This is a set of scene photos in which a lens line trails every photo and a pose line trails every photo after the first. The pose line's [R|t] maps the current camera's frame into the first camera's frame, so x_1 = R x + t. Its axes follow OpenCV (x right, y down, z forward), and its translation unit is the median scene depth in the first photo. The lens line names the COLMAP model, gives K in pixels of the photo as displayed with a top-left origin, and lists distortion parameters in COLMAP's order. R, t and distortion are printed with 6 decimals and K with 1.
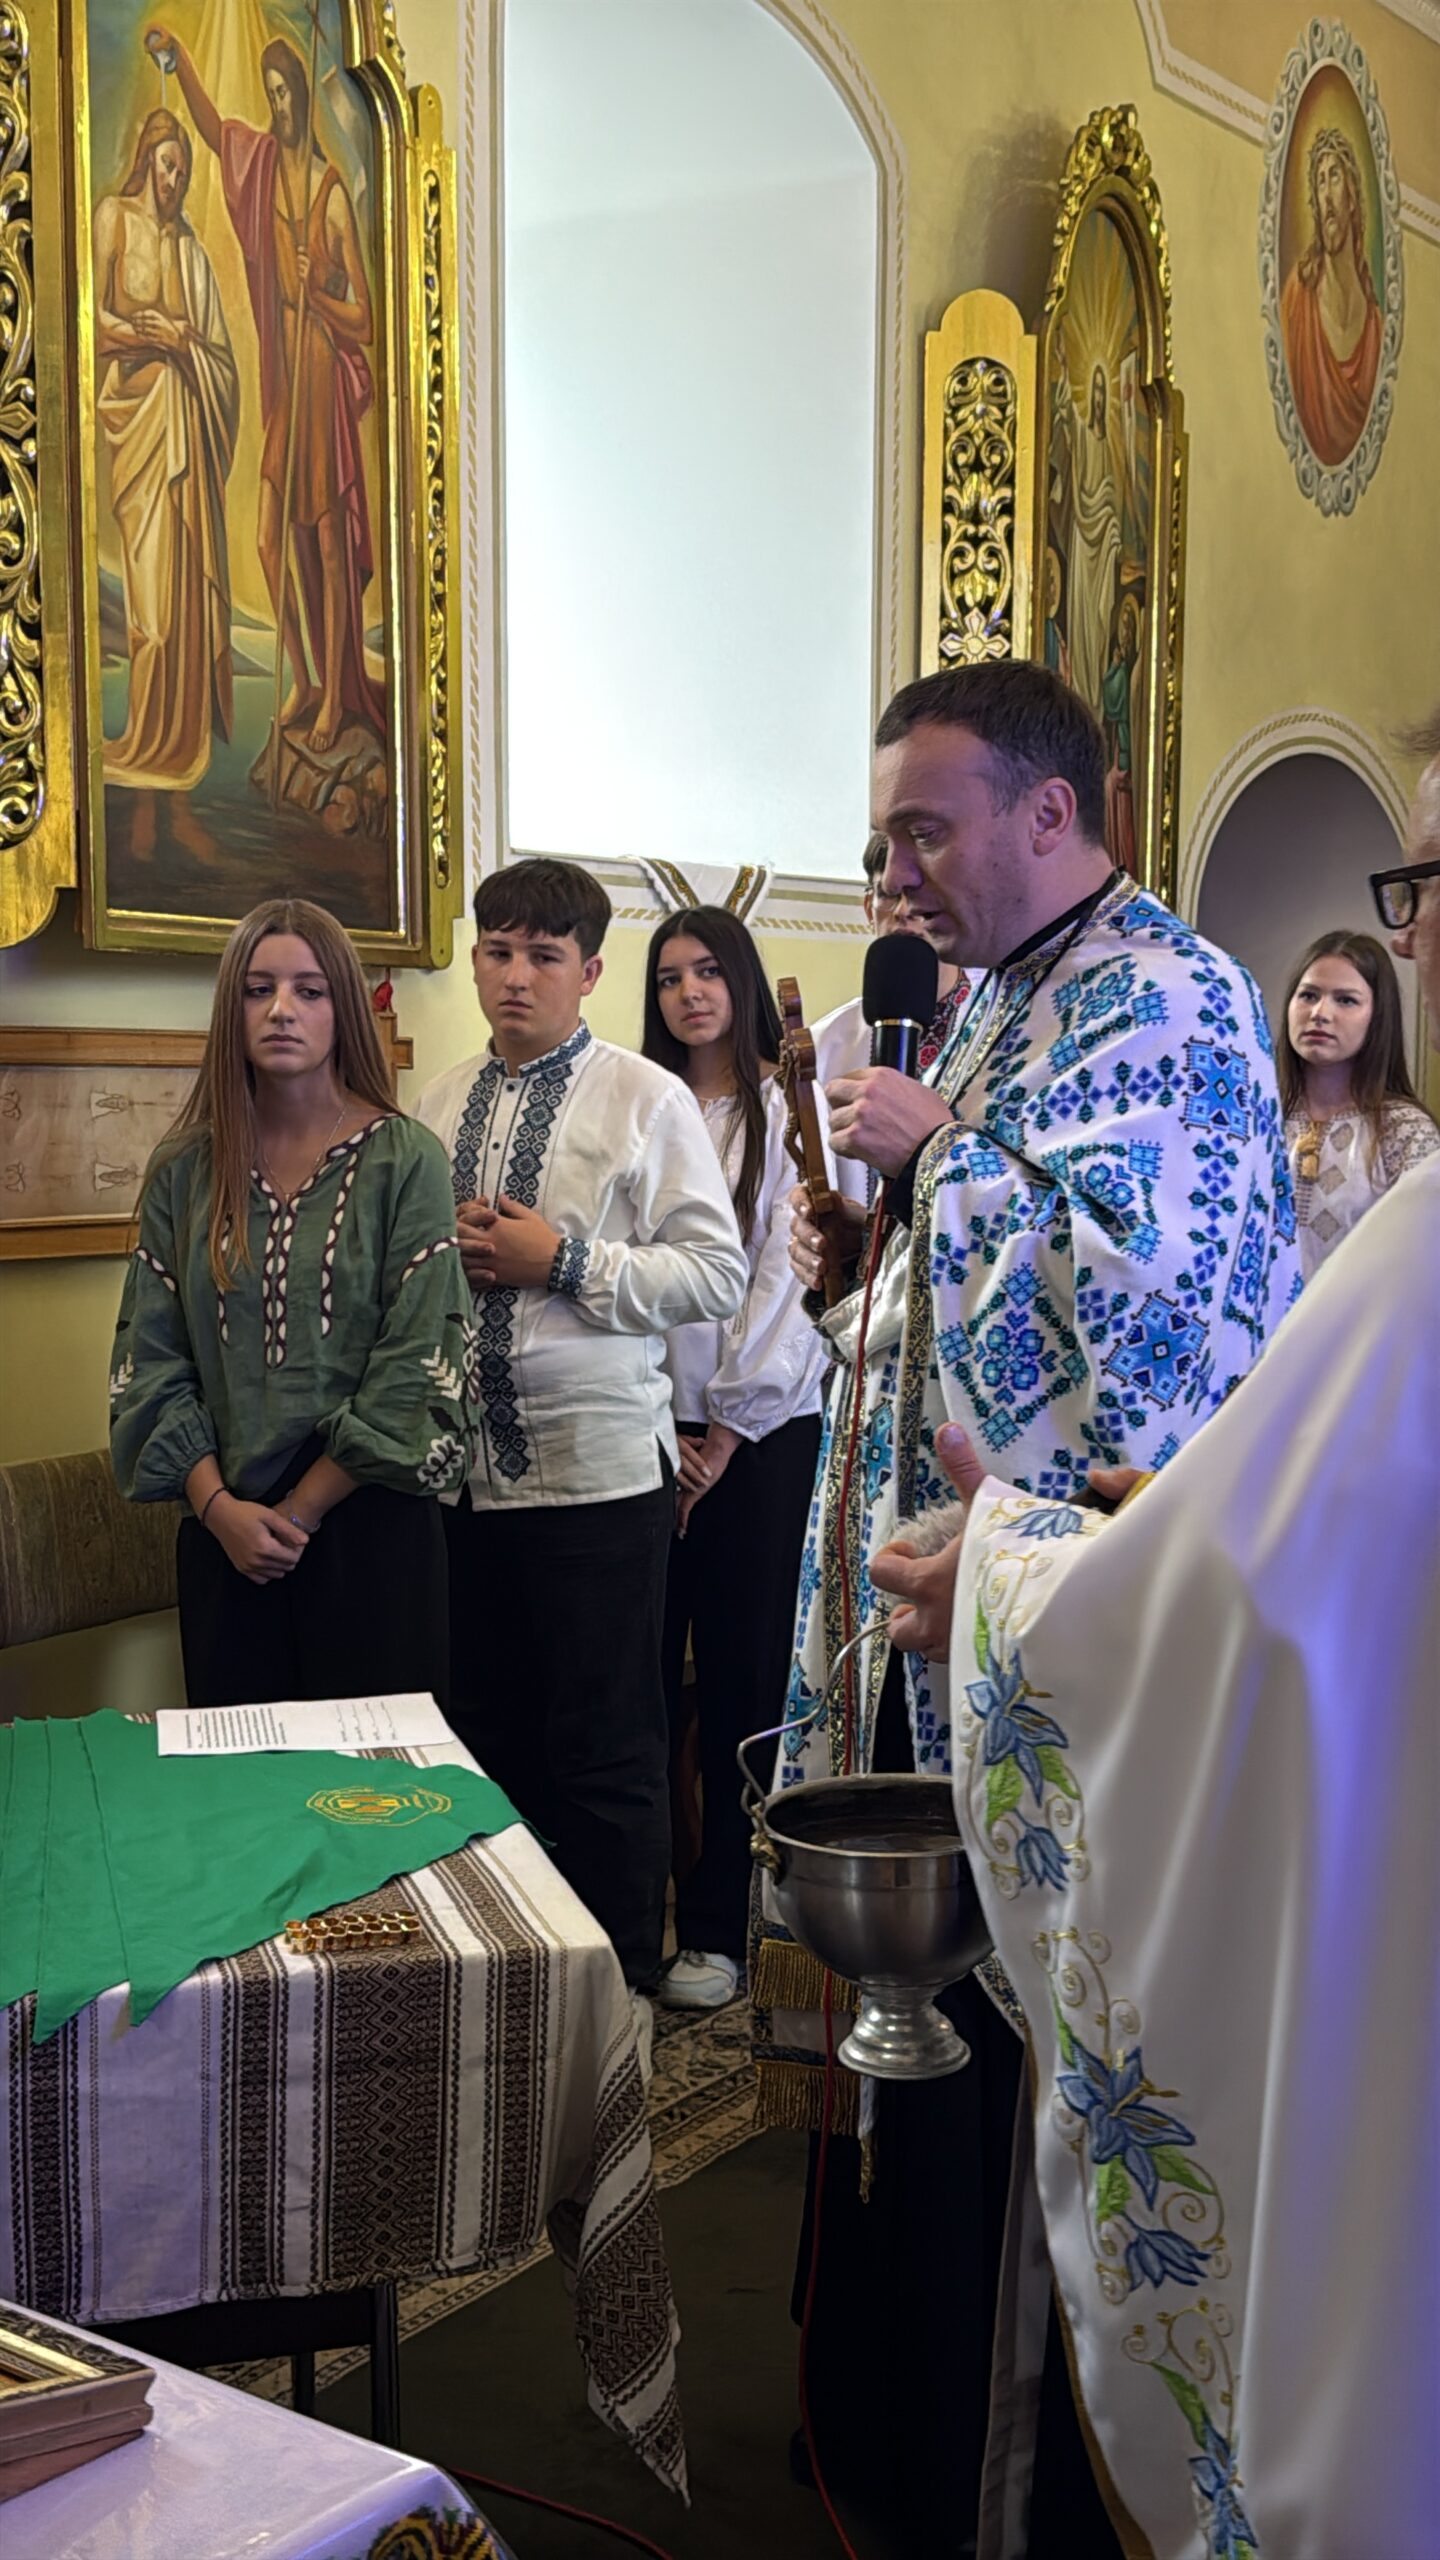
lens RADIAL K [[2690.8, 0, 720.0], [0, 2690.8, 1280.0], [0, 0, 1]] dist [0.184913, -0.350690]
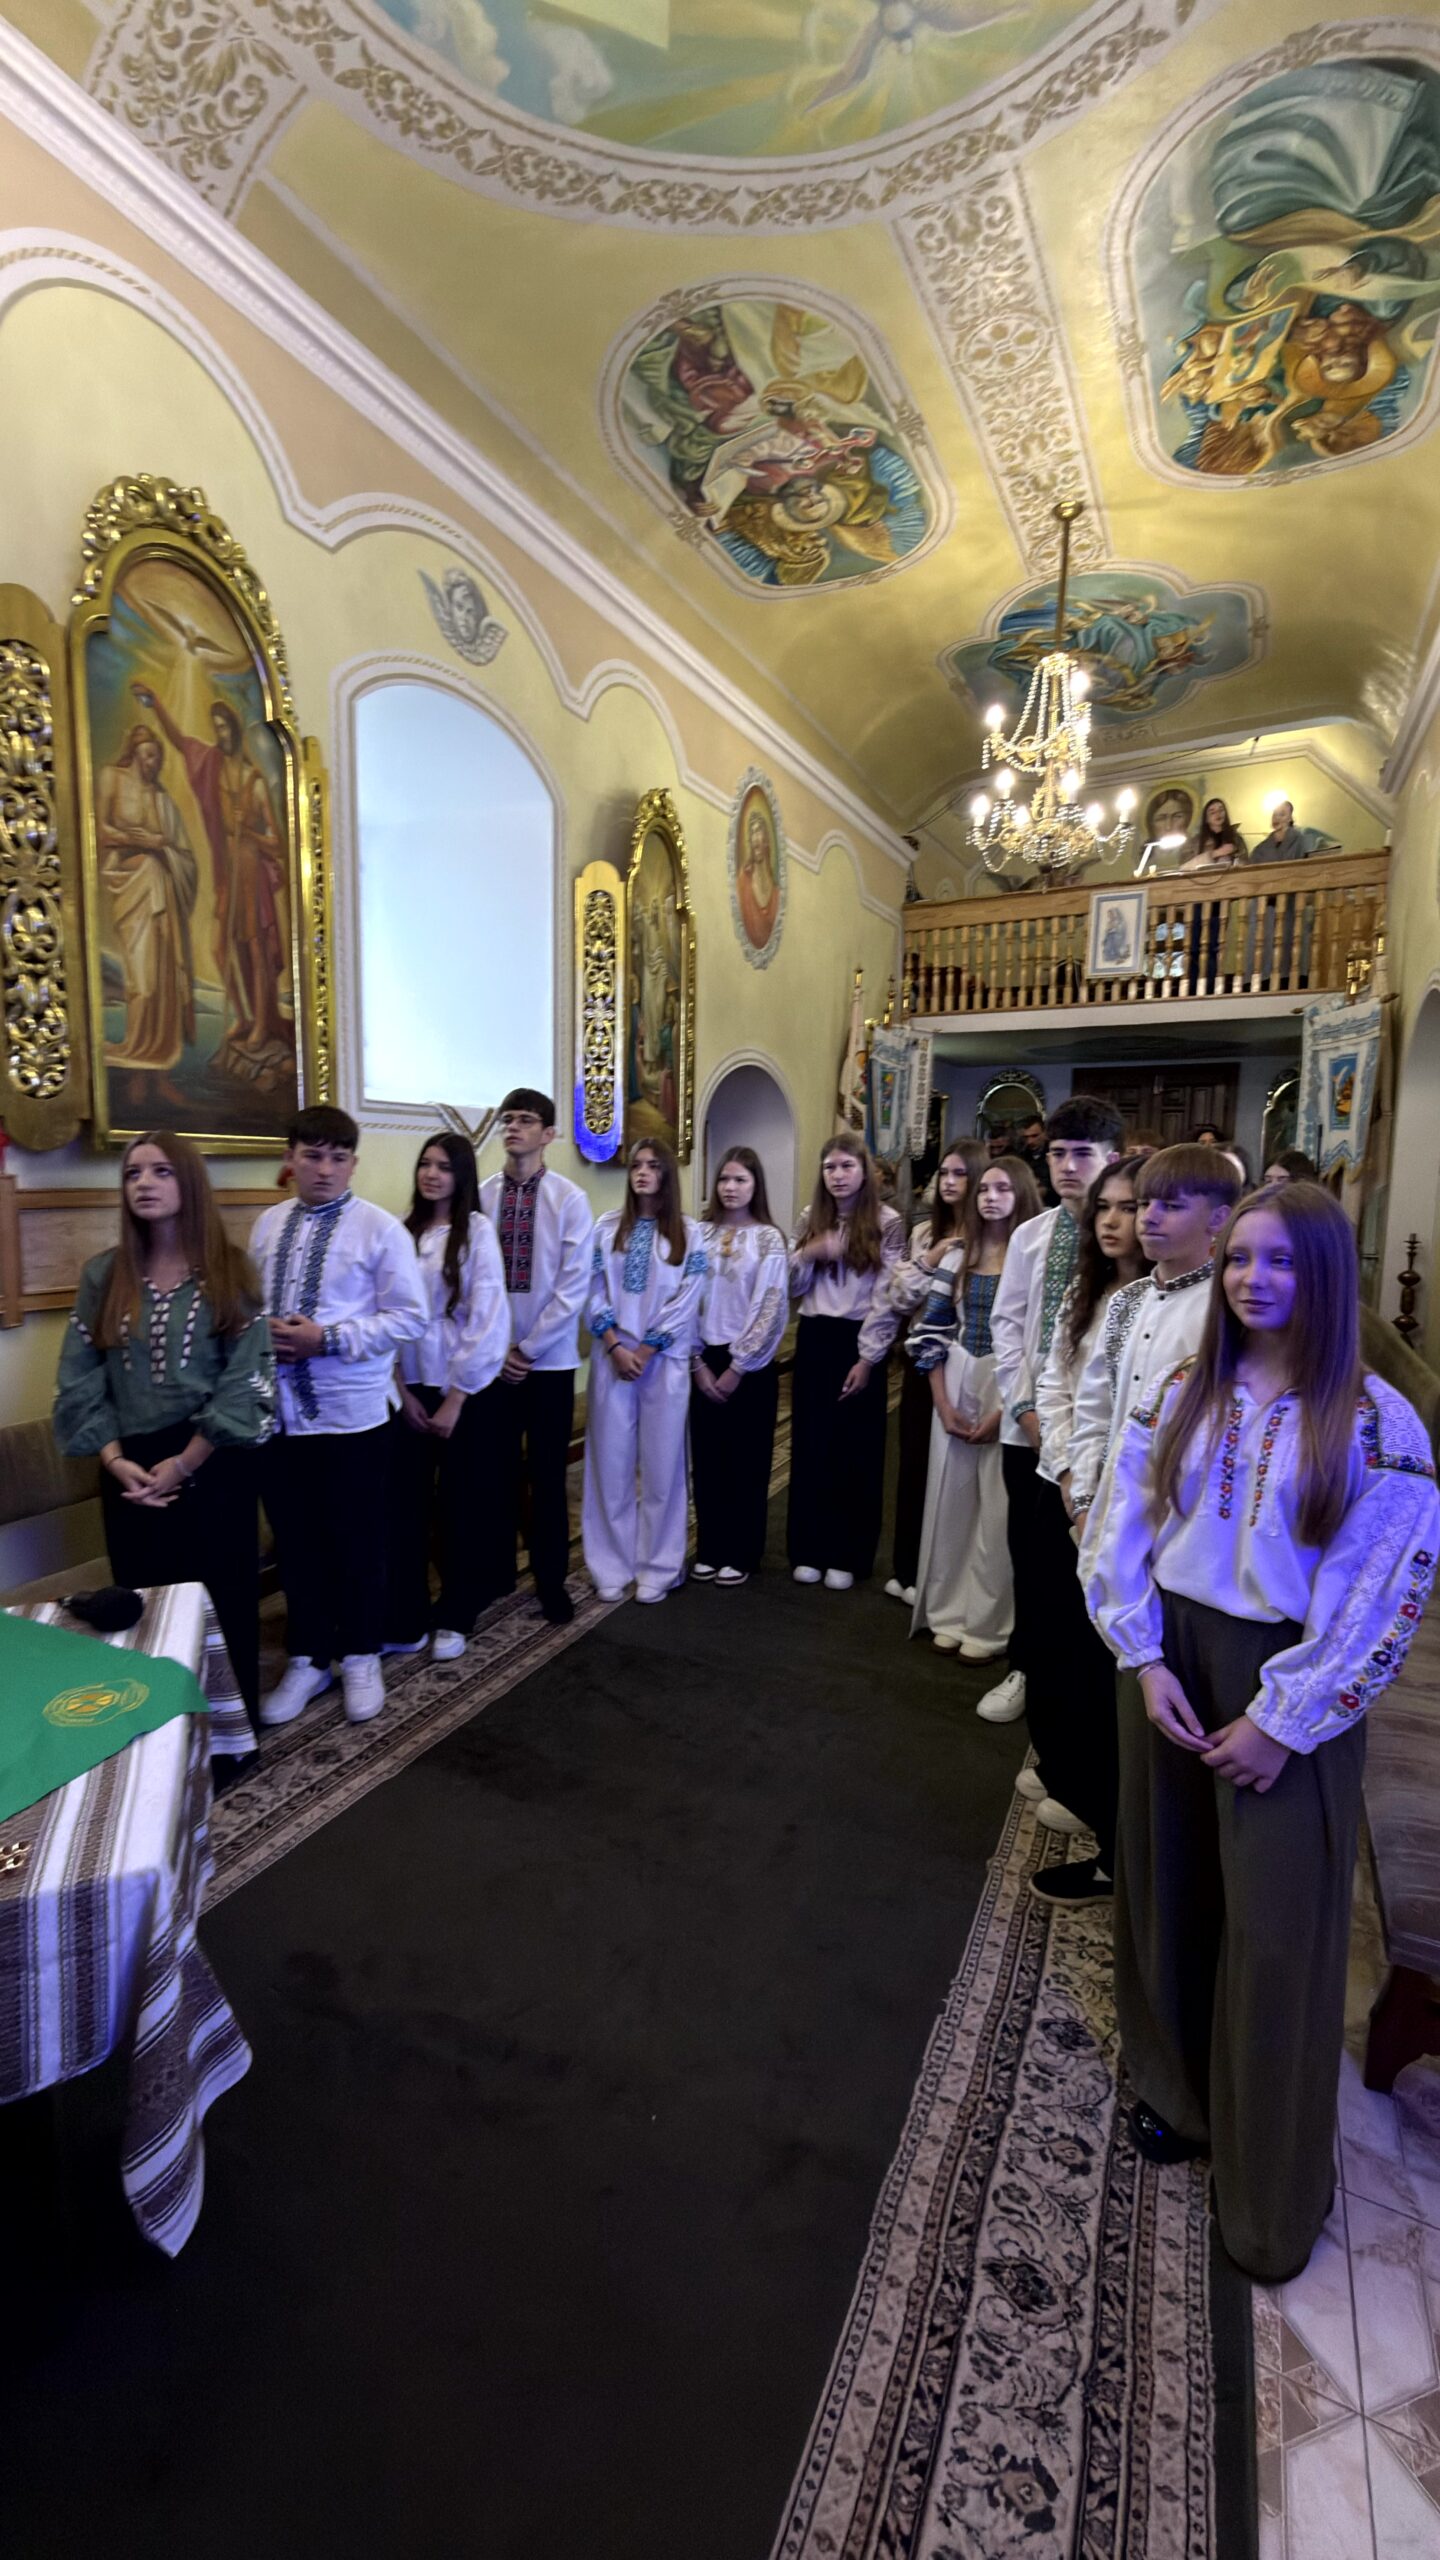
lens RADIAL K [[1027.1, 0, 720.0], [0, 1027.1, 1280.0], [0, 0, 1]] dist [0.021325, 0.000173]
pose [[0.986715, -0.000464, 0.162459, 0.074852], [-0.003487, 0.999705, 0.024031, -0.041287], [-0.162422, -0.024278, 0.986423, 0.165667]]
